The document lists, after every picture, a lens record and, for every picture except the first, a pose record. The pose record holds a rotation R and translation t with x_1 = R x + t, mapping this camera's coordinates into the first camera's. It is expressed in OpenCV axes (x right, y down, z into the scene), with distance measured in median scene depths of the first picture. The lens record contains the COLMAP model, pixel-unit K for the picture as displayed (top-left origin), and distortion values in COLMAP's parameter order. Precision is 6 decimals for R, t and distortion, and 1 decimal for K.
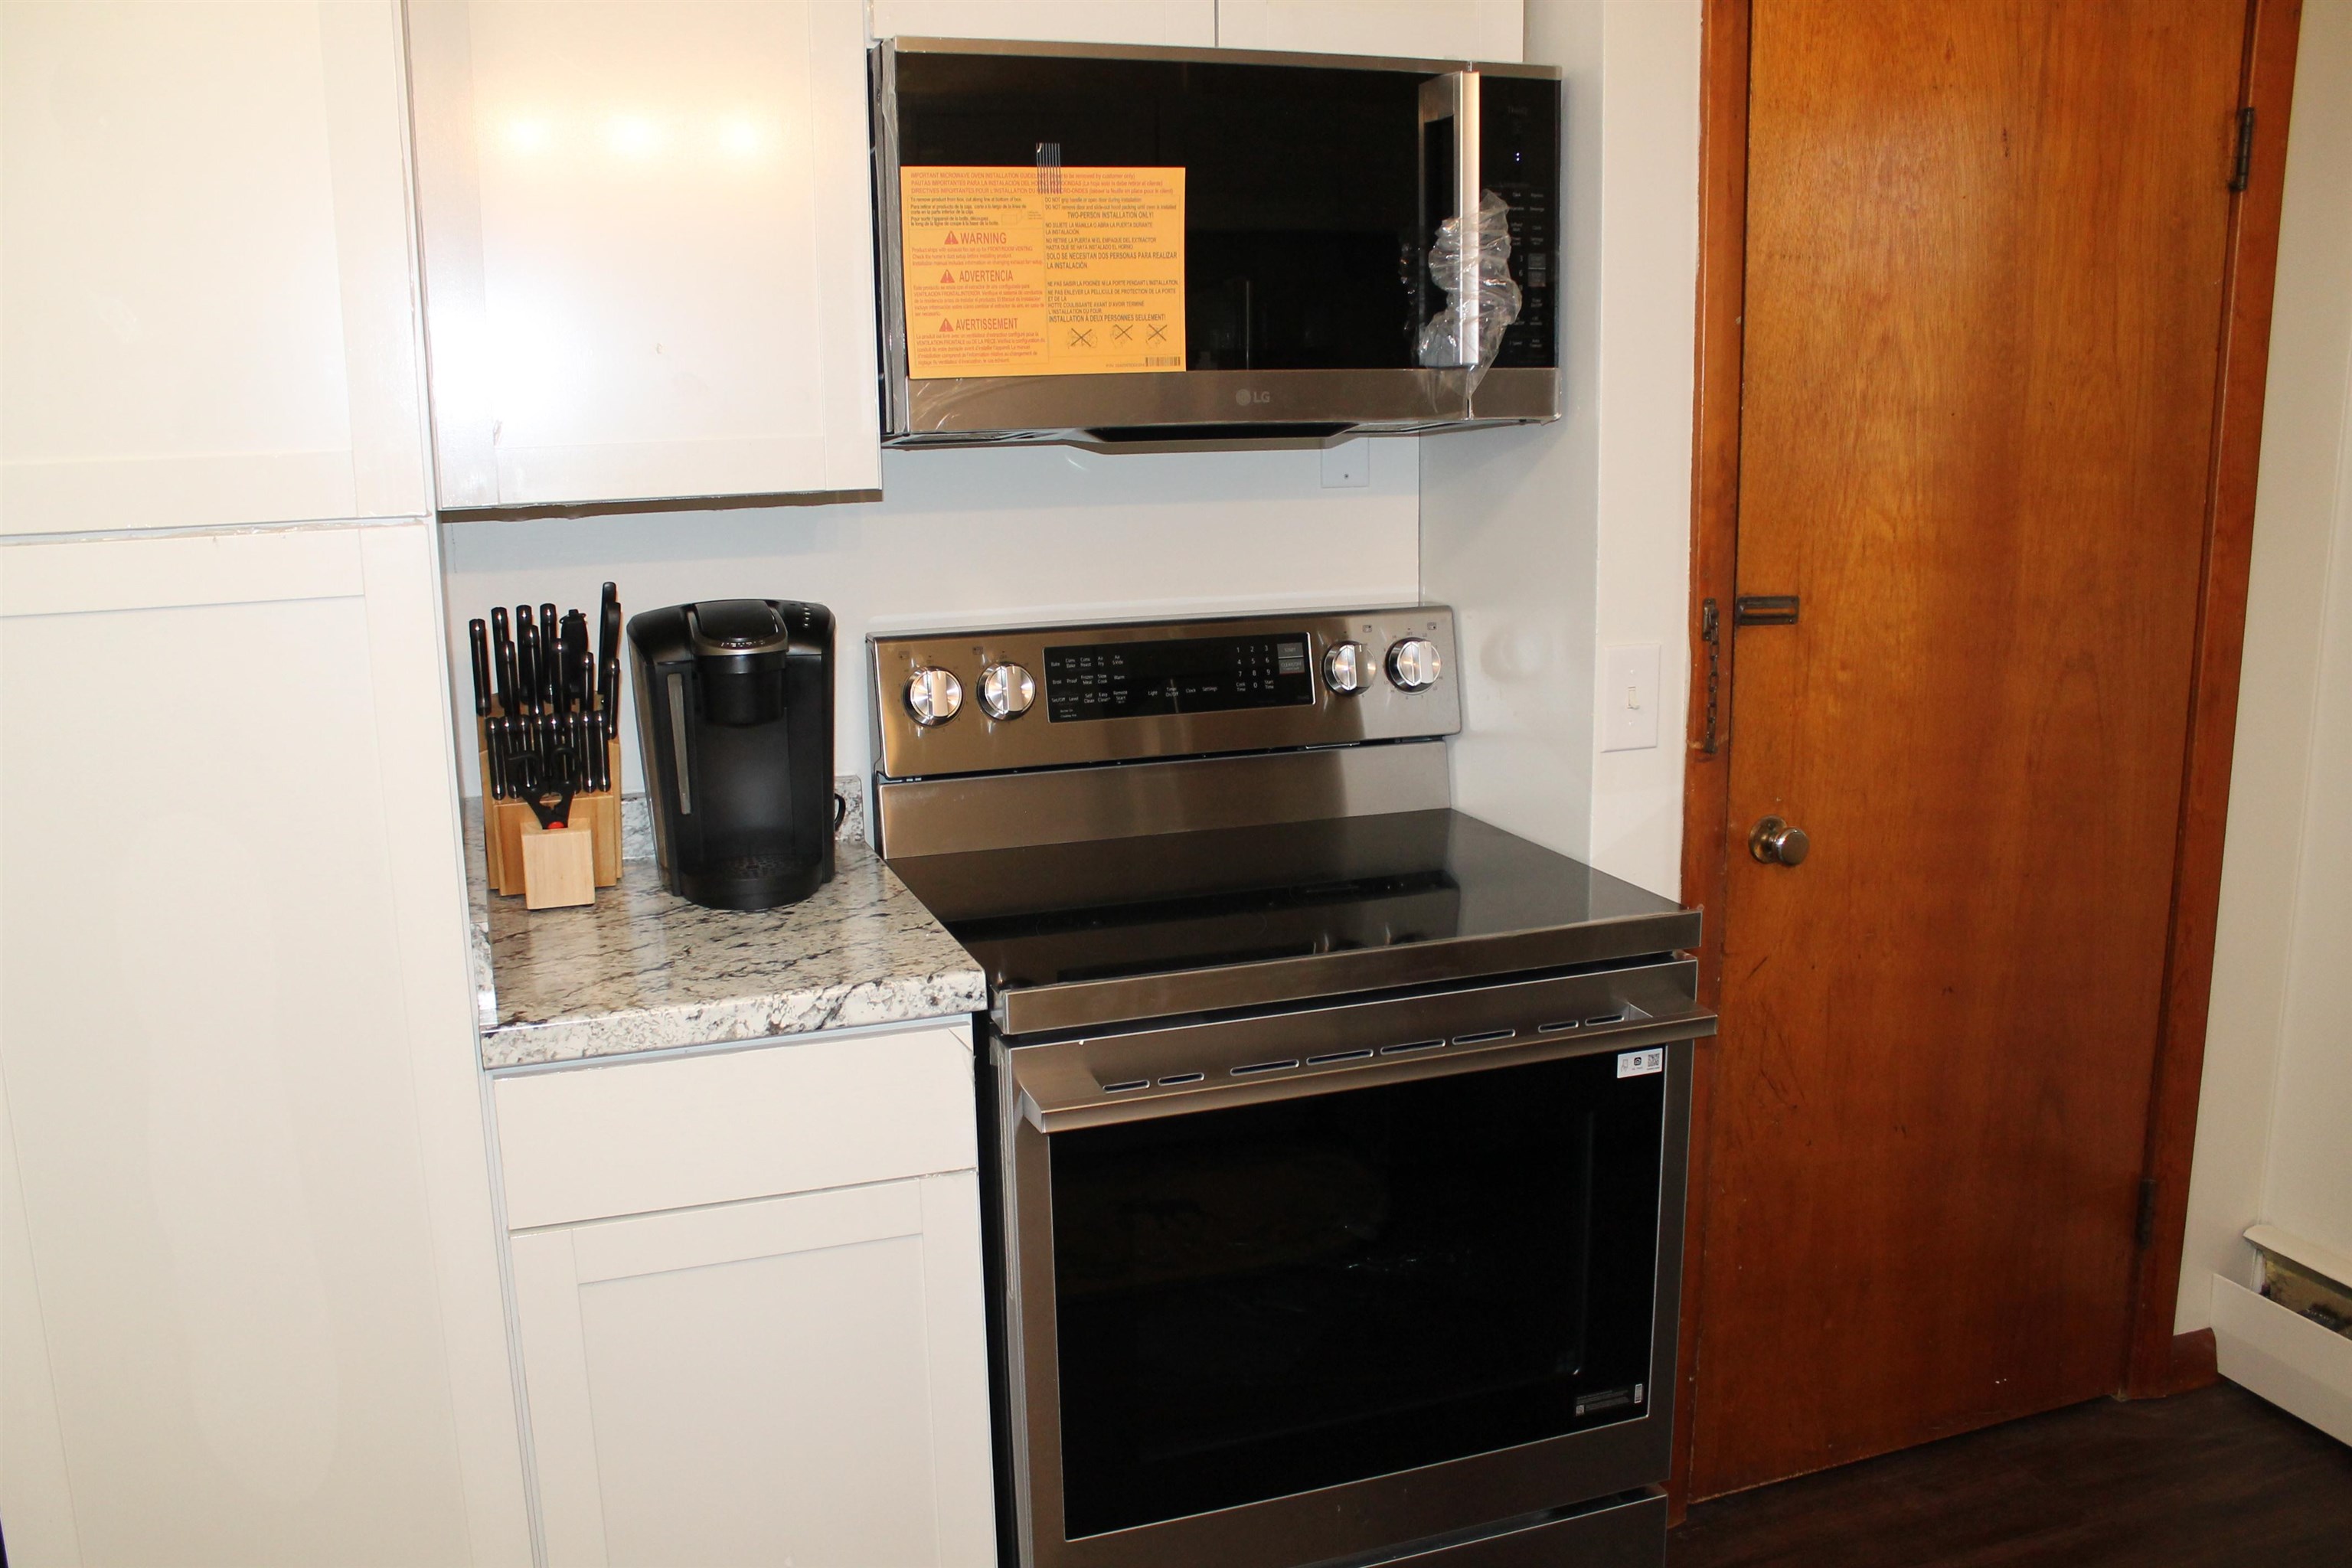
lens RADIAL K [[2004.3, 0, 1179.7], [0, 2004.3, 793.1], [0, 0, 1]] dist [-0.167793, 0.146117]
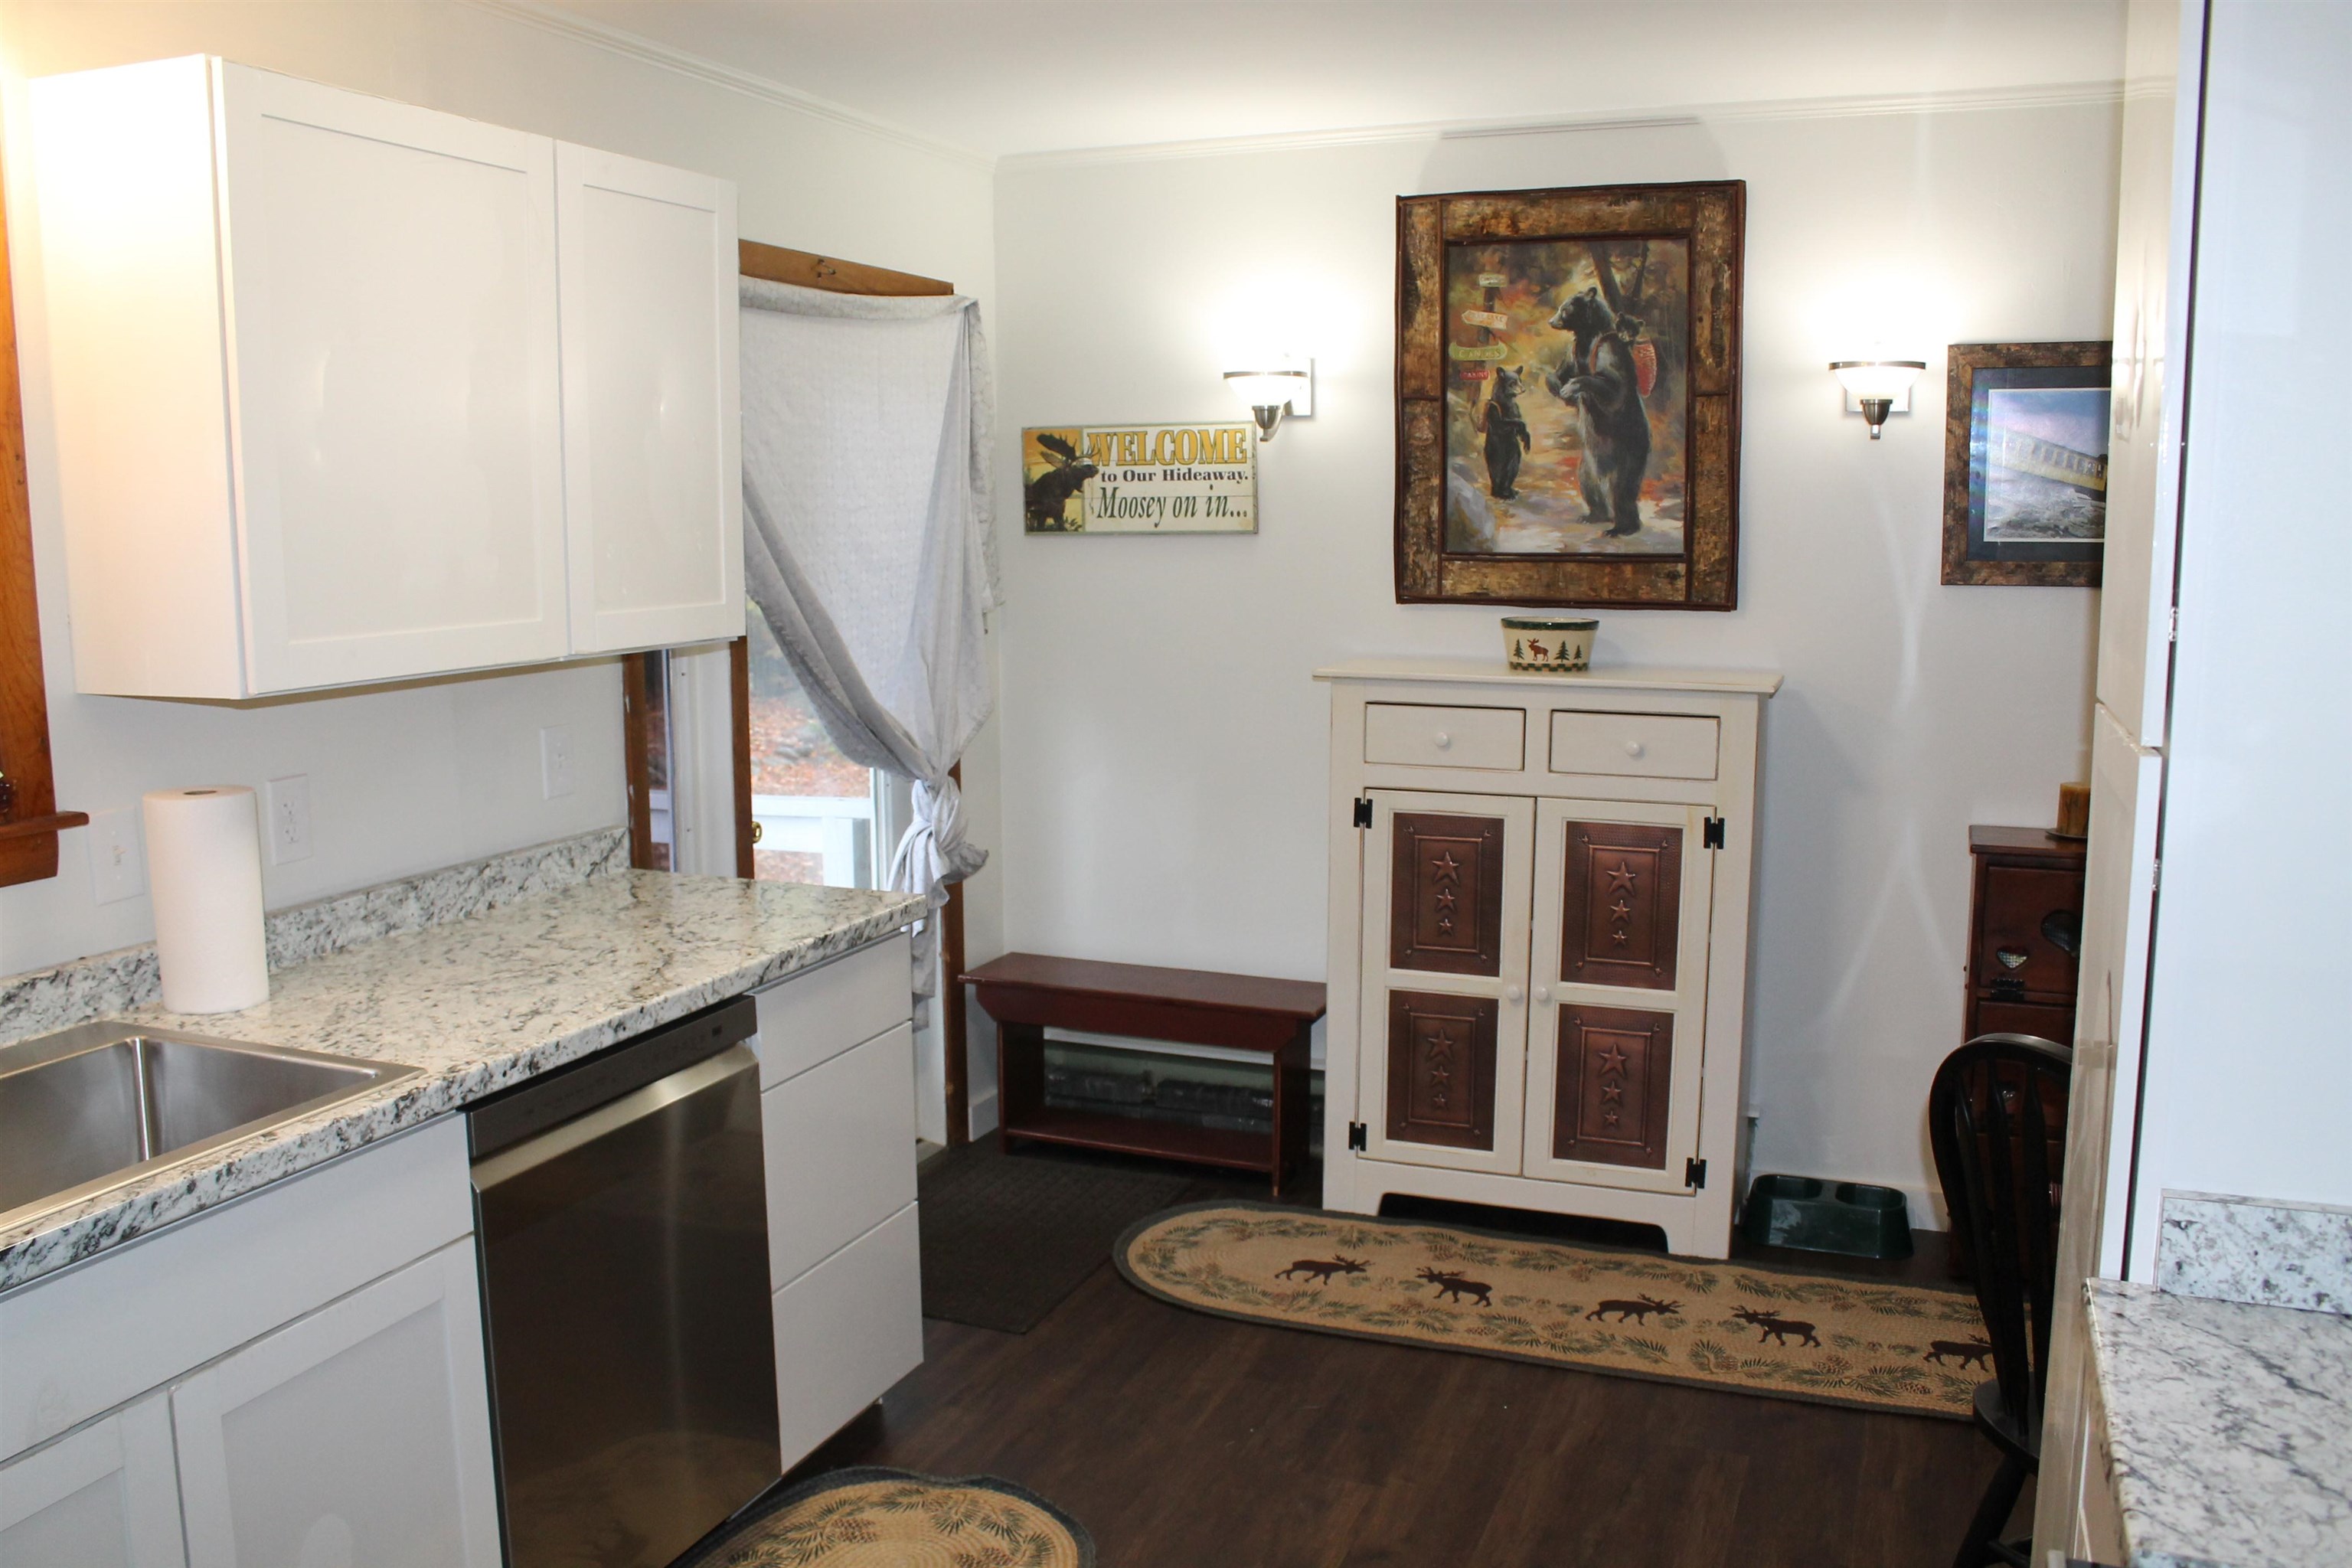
lens RADIAL K [[2004.3, 0, 1178.6], [0, 2004.3, 781.3], [0, 0, 1]] dist [-0.167793, 0.146117]
pose [[-0.663974, 0.124656, -0.737292, 0.508174], [-0.136799, 0.949115, 0.283665, -0.267321], [0.735136, 0.289207, -0.613135, 0.999297]]
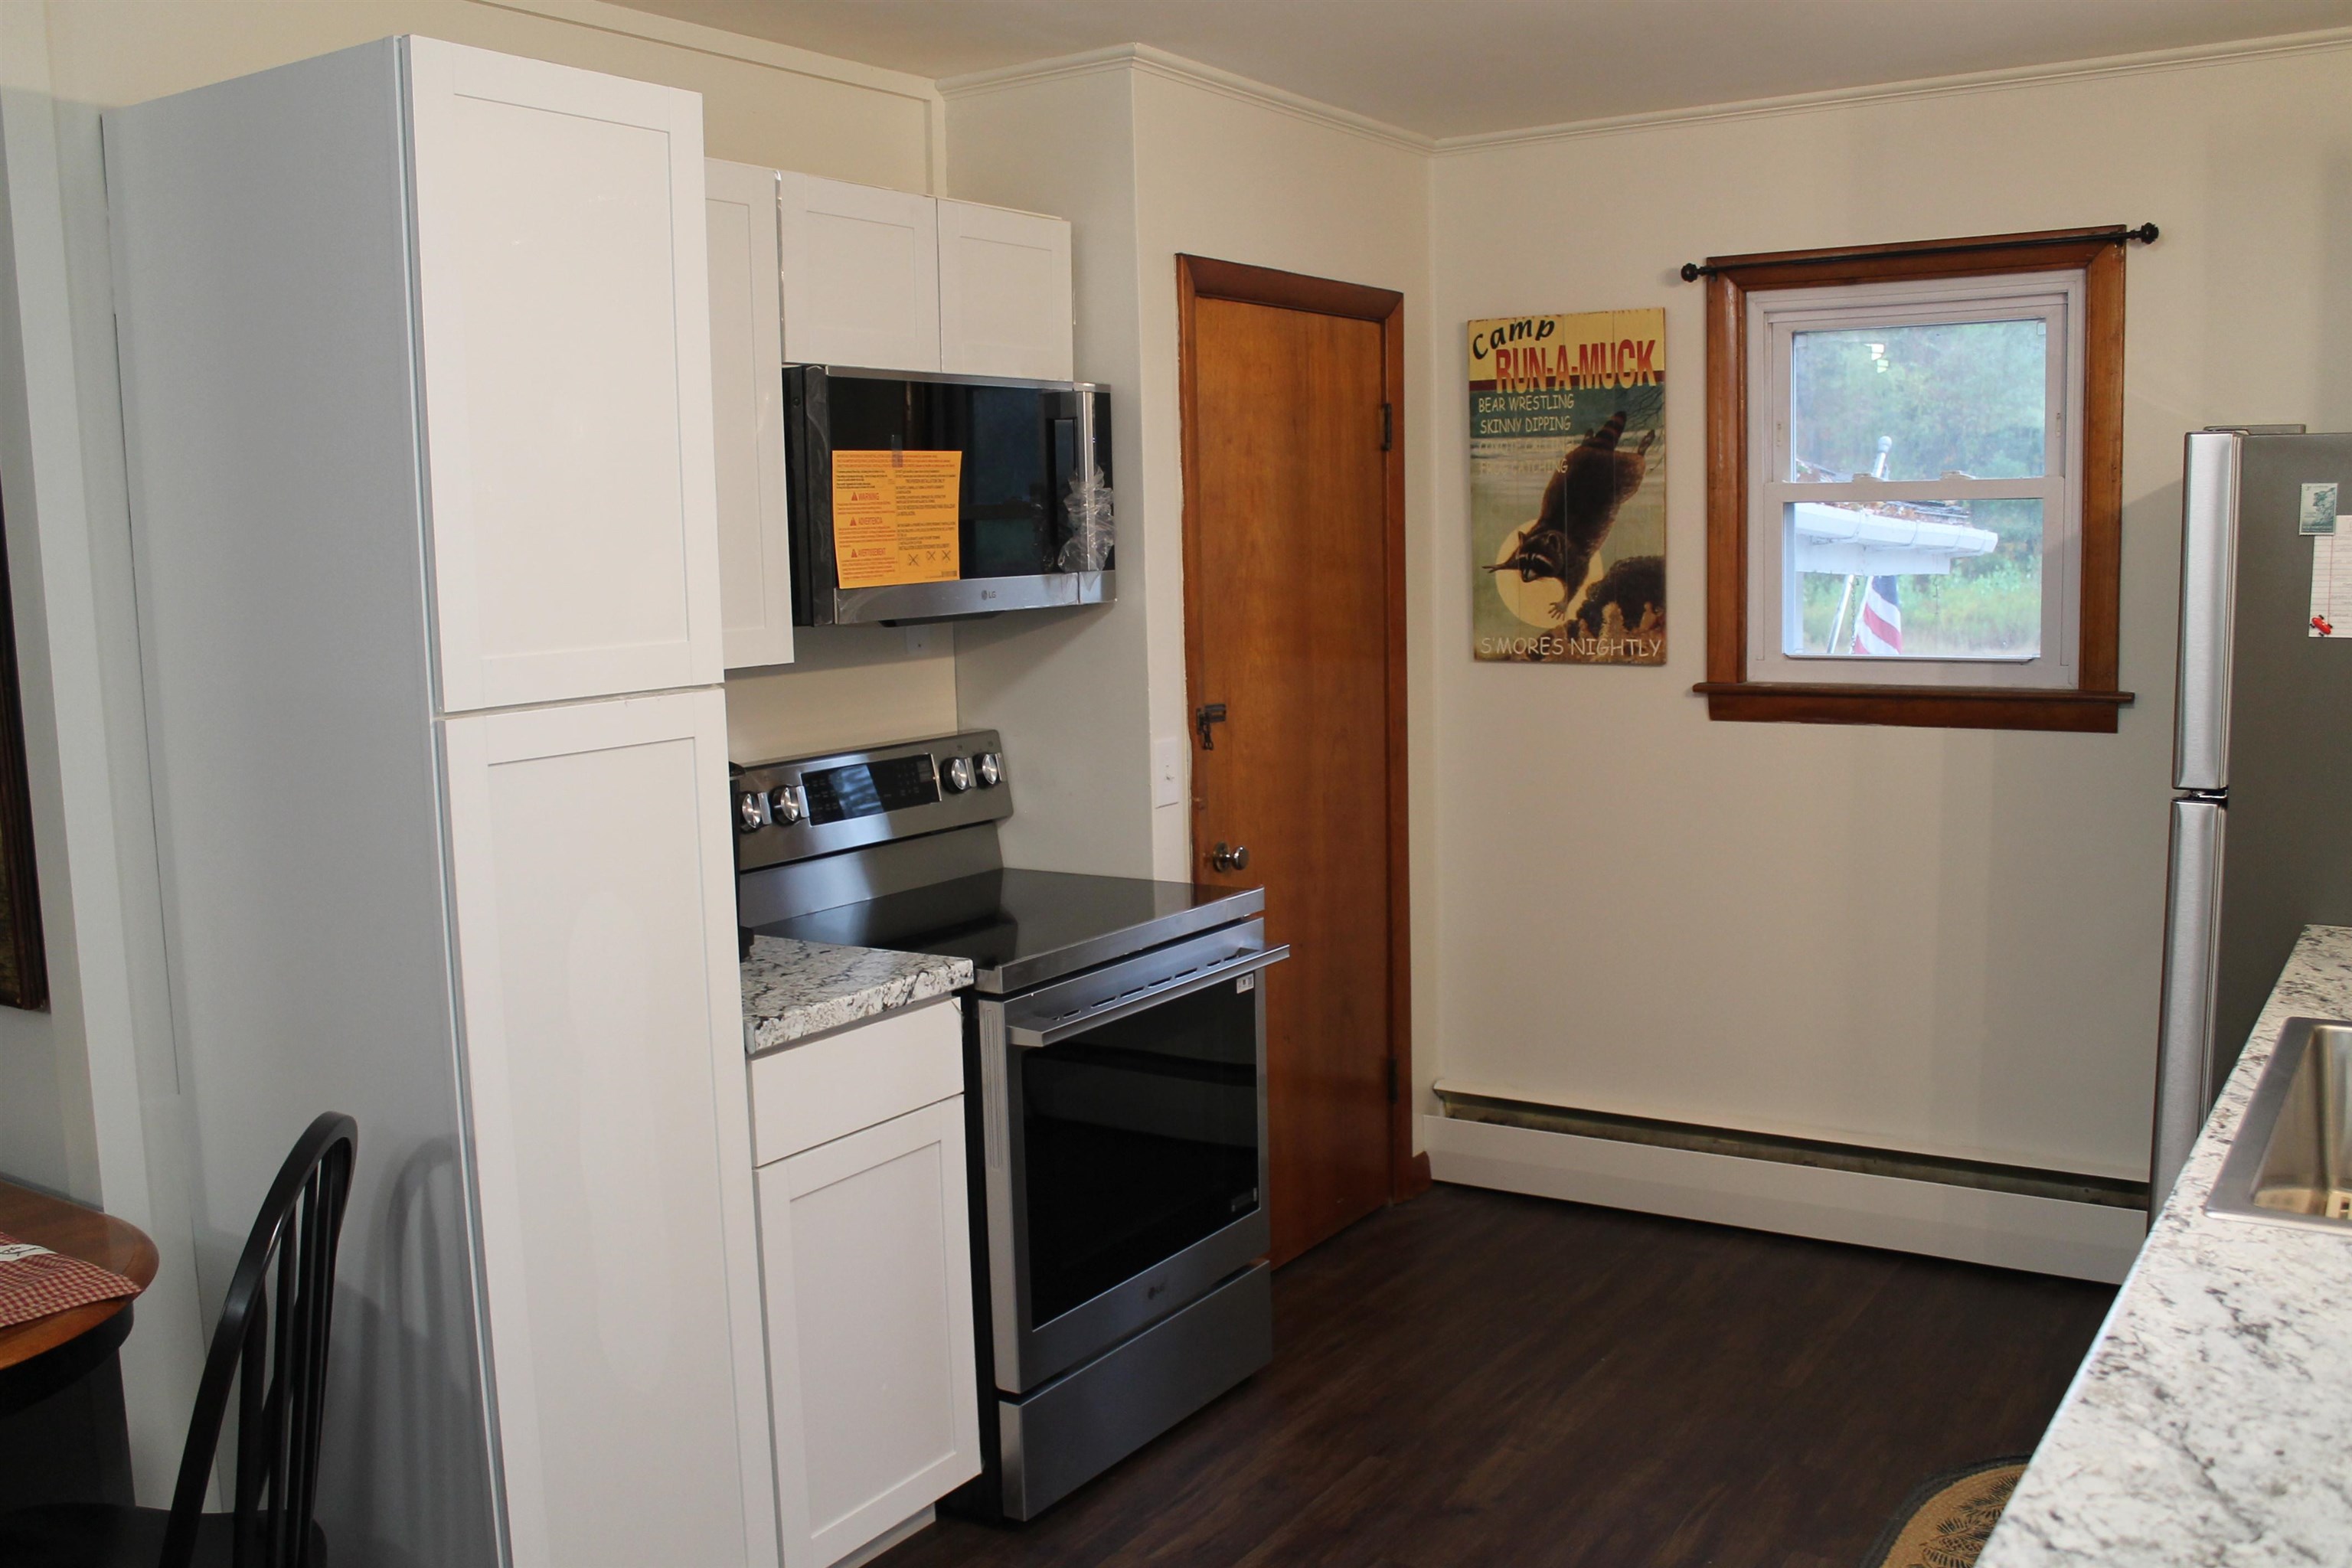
lens RADIAL K [[2087.9, 0, 1168.7], [0, 2087.9, 786.7], [0, 0, 1]] dist [-0.083685, 0.020400]
pose [[0.800336, -0.081321, 0.594010, -0.858504], [0.136575, 0.989439, -0.048558, 0.050936], [-0.583788, 0.119989, 0.802991, -0.393018]]
